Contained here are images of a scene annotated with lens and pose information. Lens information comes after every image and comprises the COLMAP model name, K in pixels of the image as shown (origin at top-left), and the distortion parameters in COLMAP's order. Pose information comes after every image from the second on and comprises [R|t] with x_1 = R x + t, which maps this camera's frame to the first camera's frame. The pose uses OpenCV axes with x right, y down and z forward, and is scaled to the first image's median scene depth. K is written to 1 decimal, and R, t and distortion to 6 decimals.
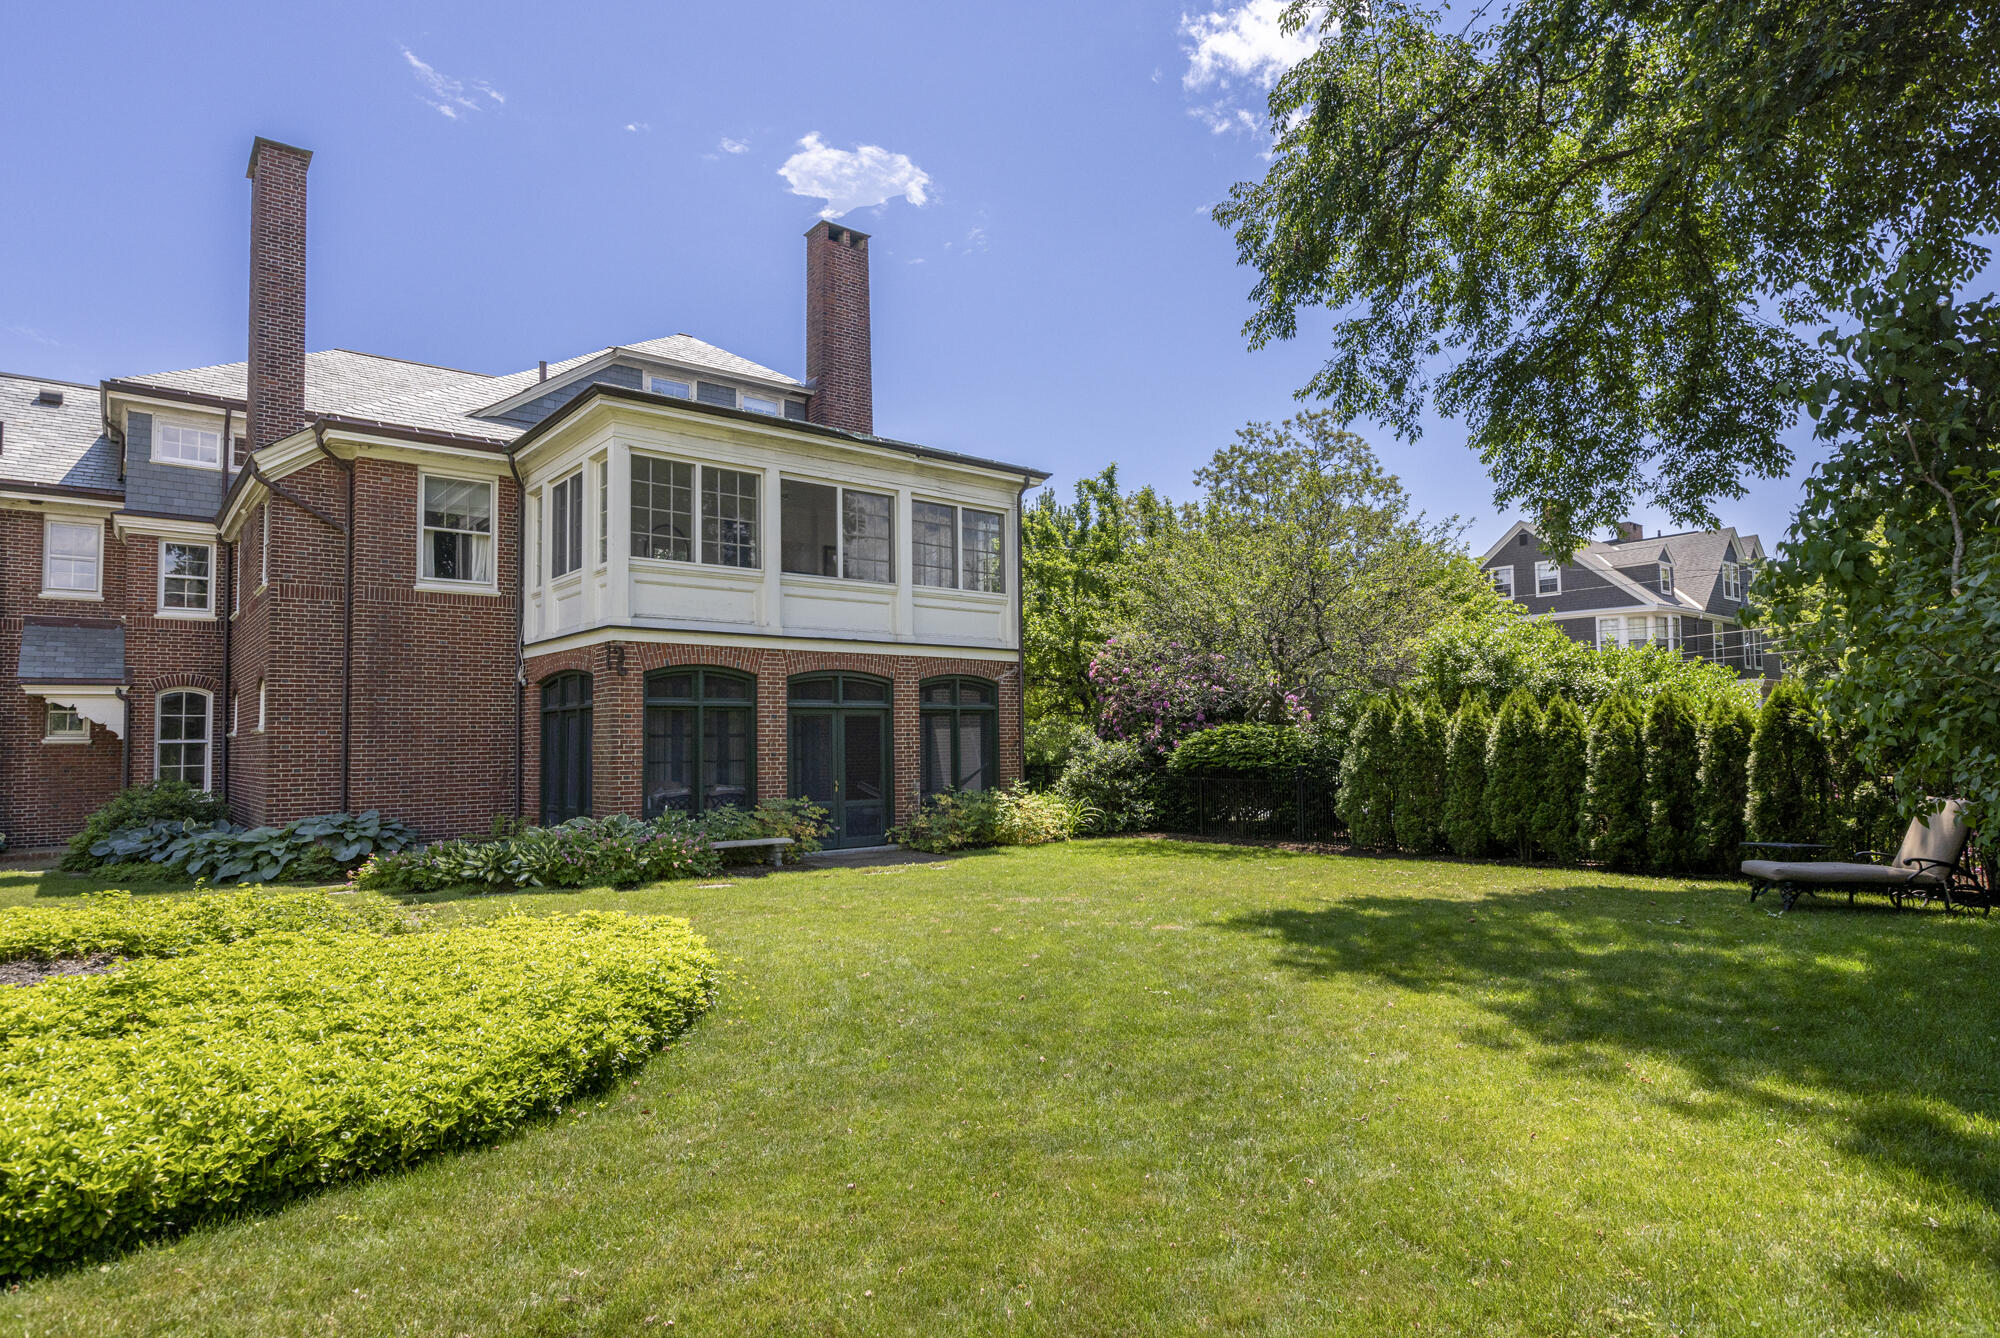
lens RADIAL K [[1087.7, 0, 991.1], [0, 1087.7, 671.5], [0, 0, 1]] dist [-0.008222, -0.000504]
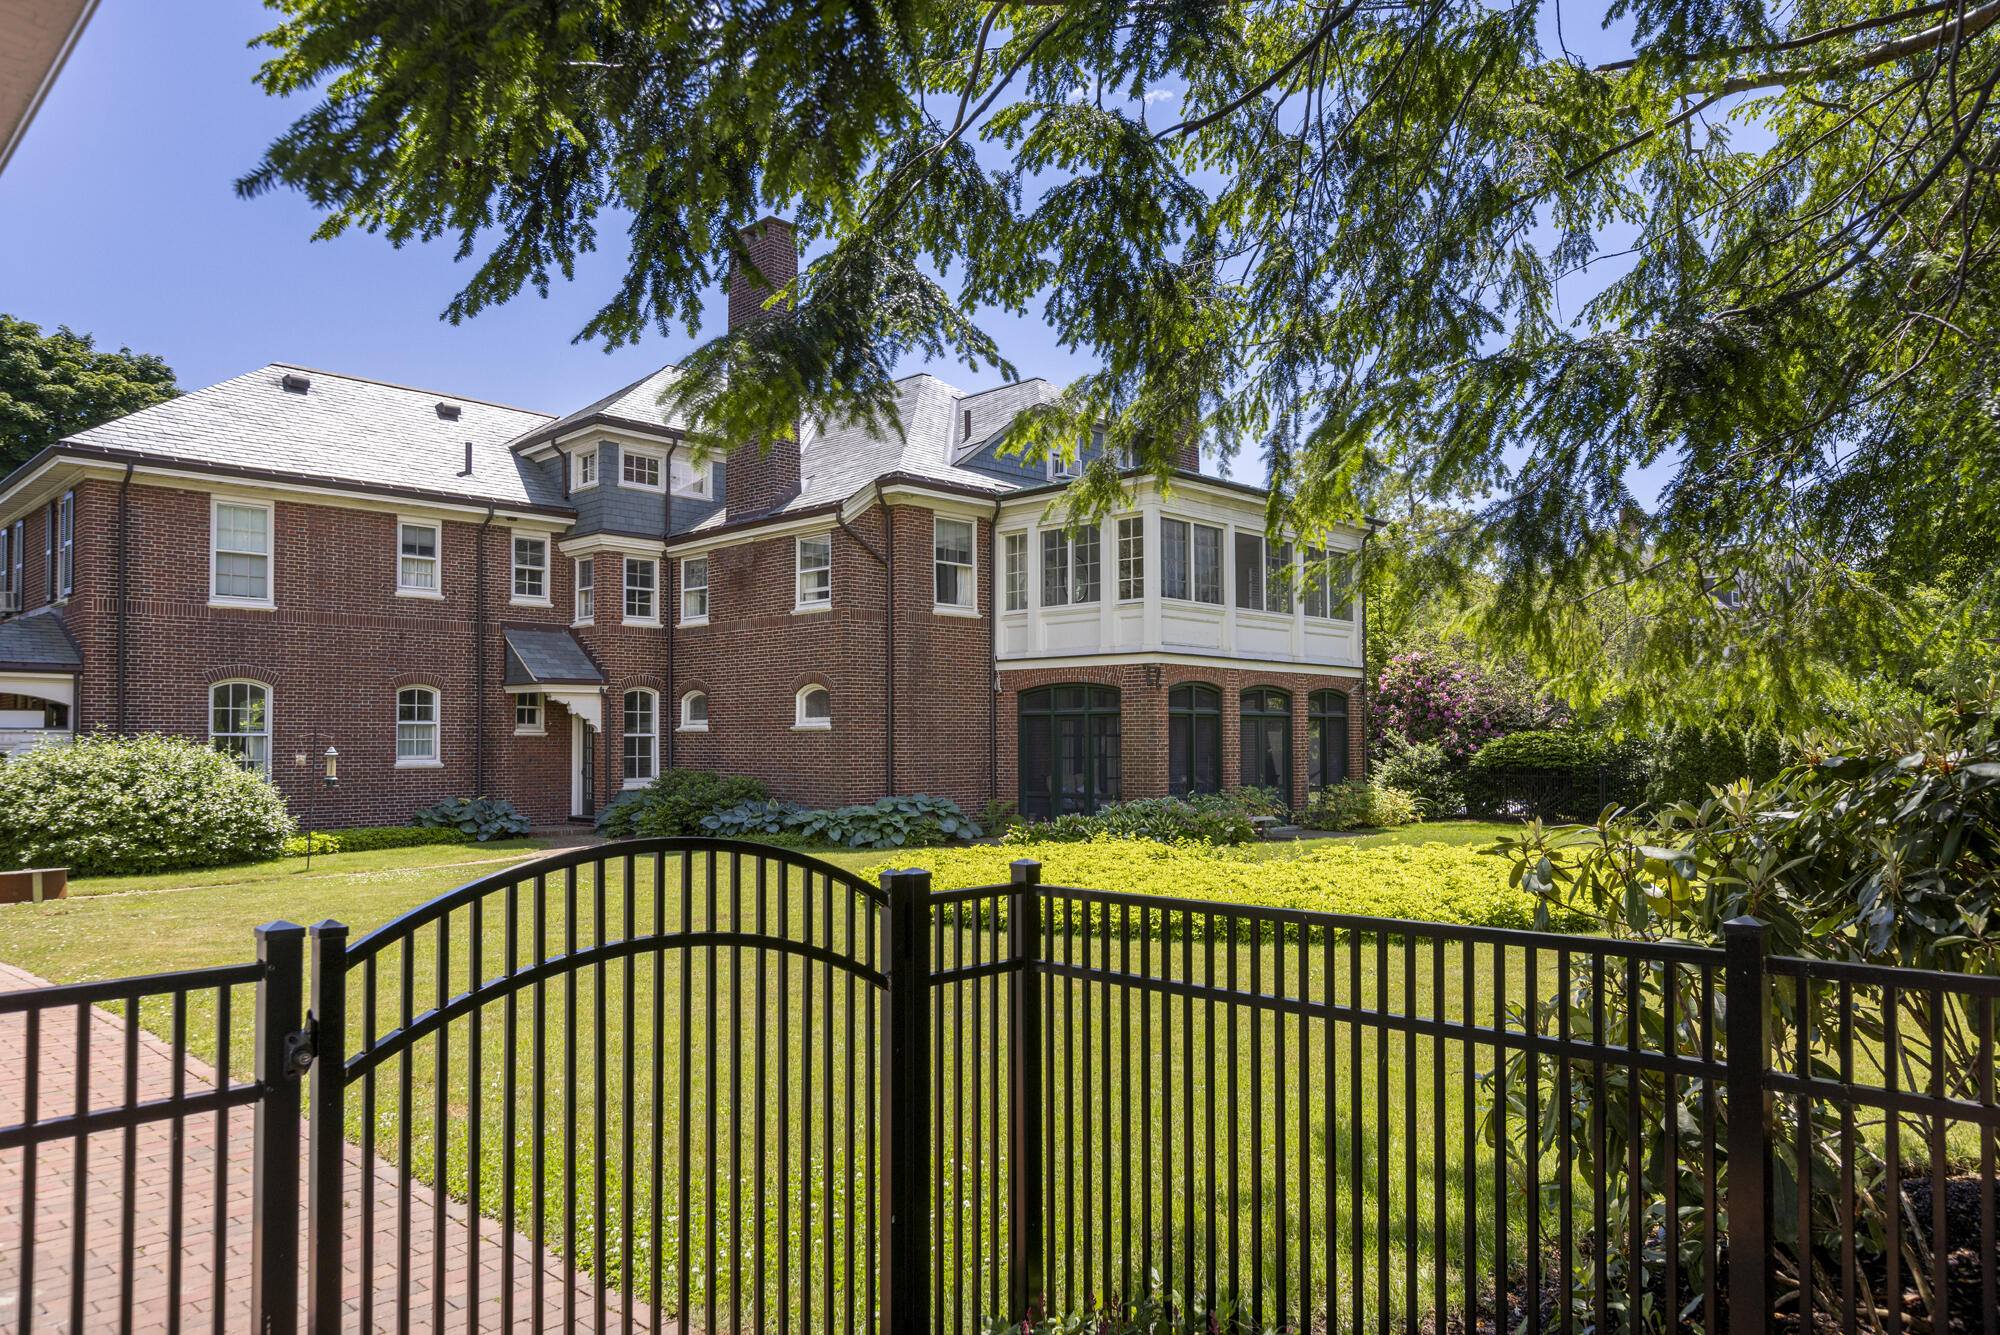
lens RADIAL K [[1298.9, 0, 985.2], [0, 1298.9, 716.7], [0, 0, 1]] dist [-0.013935, -0.002859]
pose [[0.994165, 0.014182, 0.106937, -0.585232], [-0.019208, 0.998751, 0.046118, -0.026141], [-0.106149, -0.047903, 0.993196, -0.424513]]
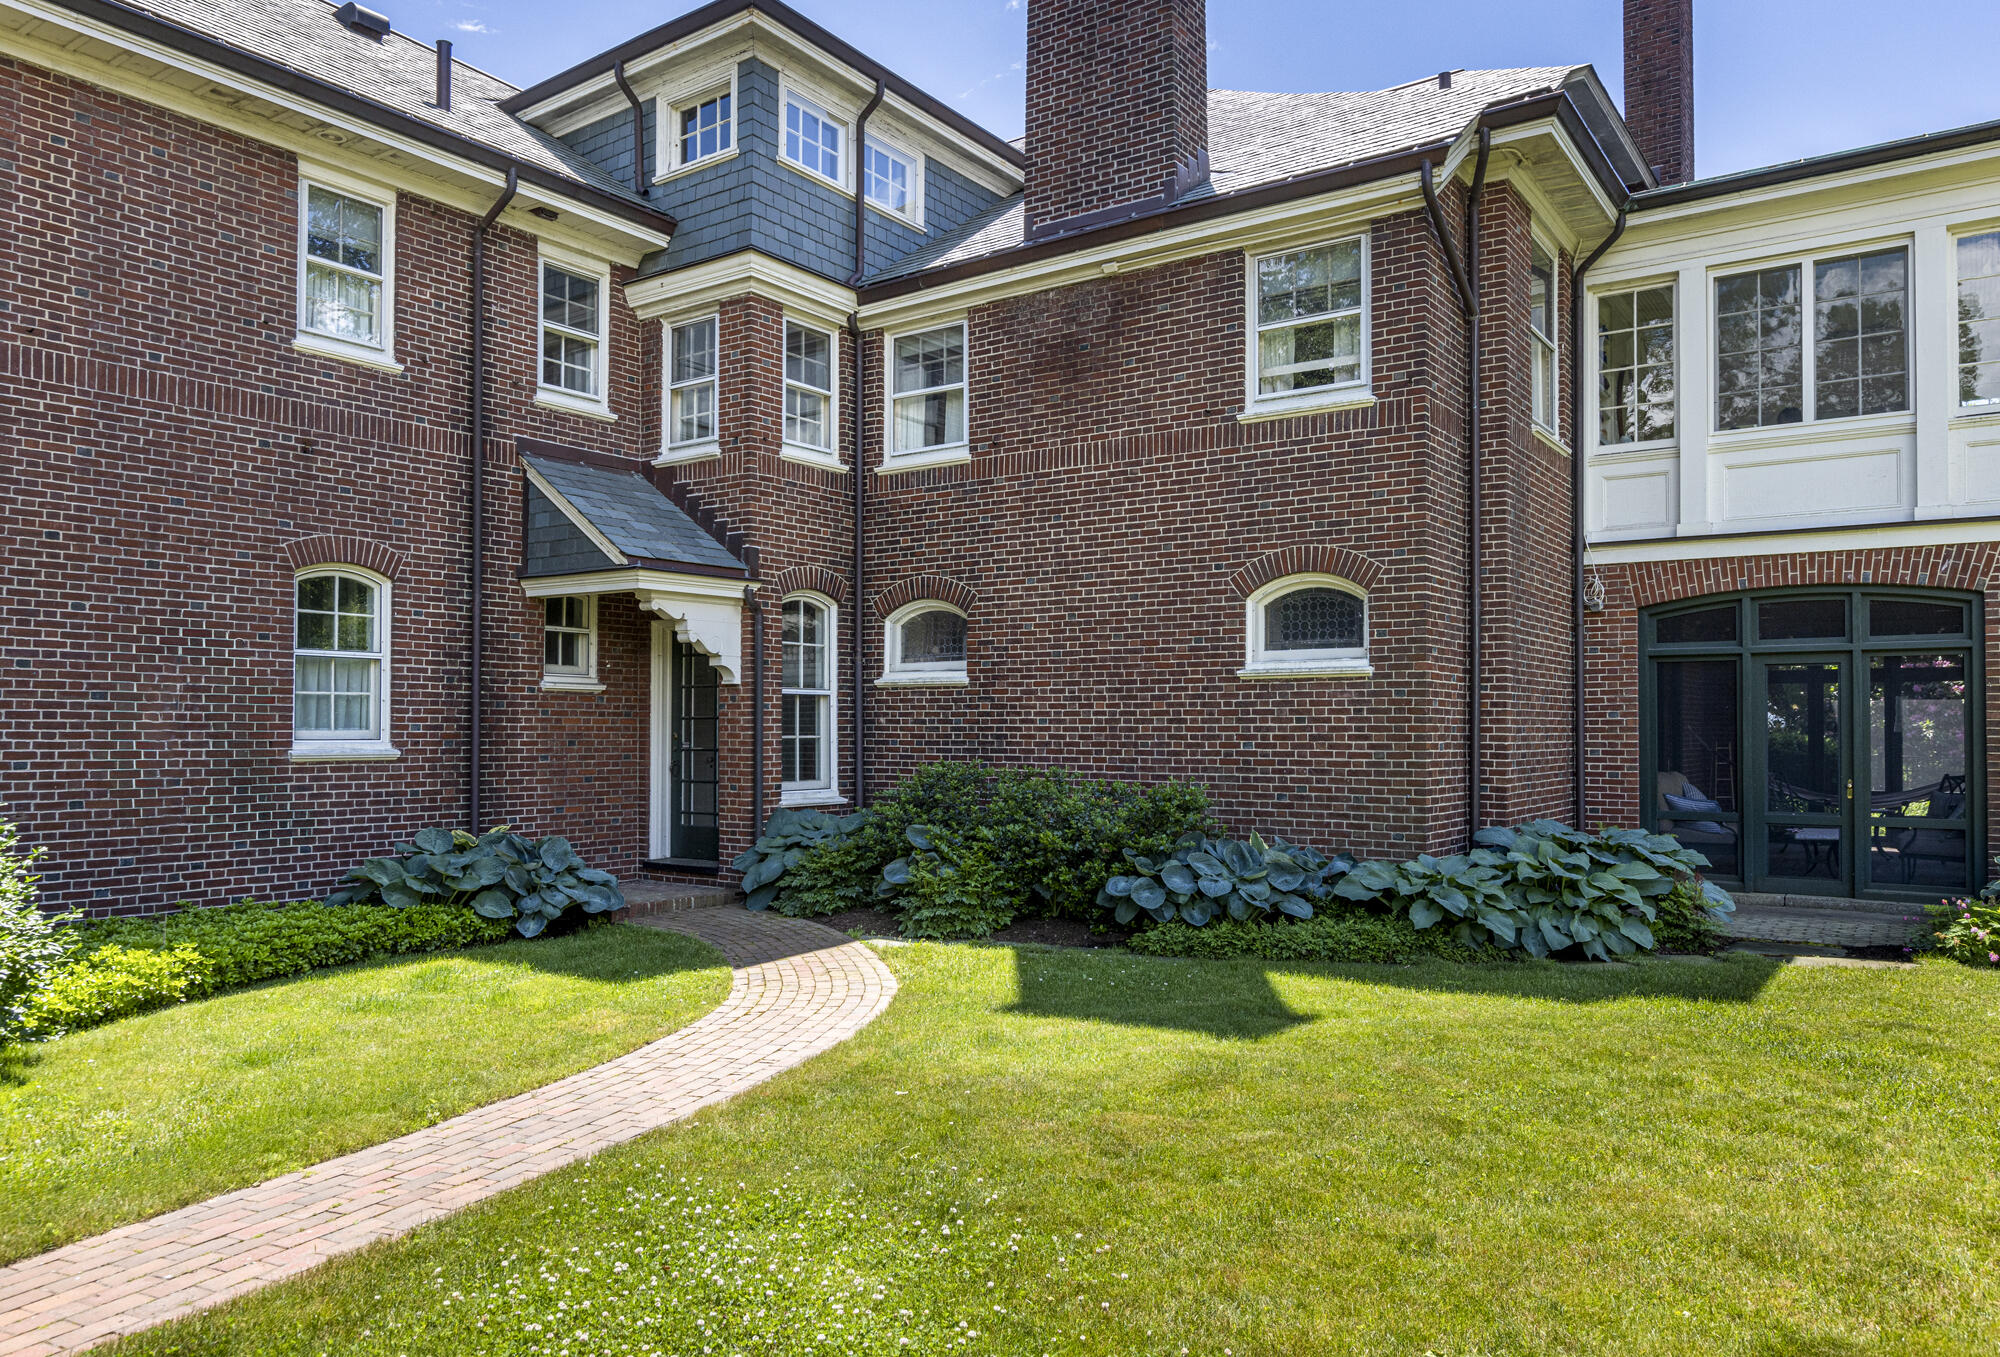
lens RADIAL K [[1350.9, 0, 963.8], [0, 1350.9, 713.3], [0, 0, 1]] dist [-0.018666, 0.006567]
pose [[0.966418, 0.021816, 0.256047, -0.926385], [-0.035418, 0.998189, 0.048634, 0.044034], [-0.254523, -0.056069, 0.965440, 0.356940]]
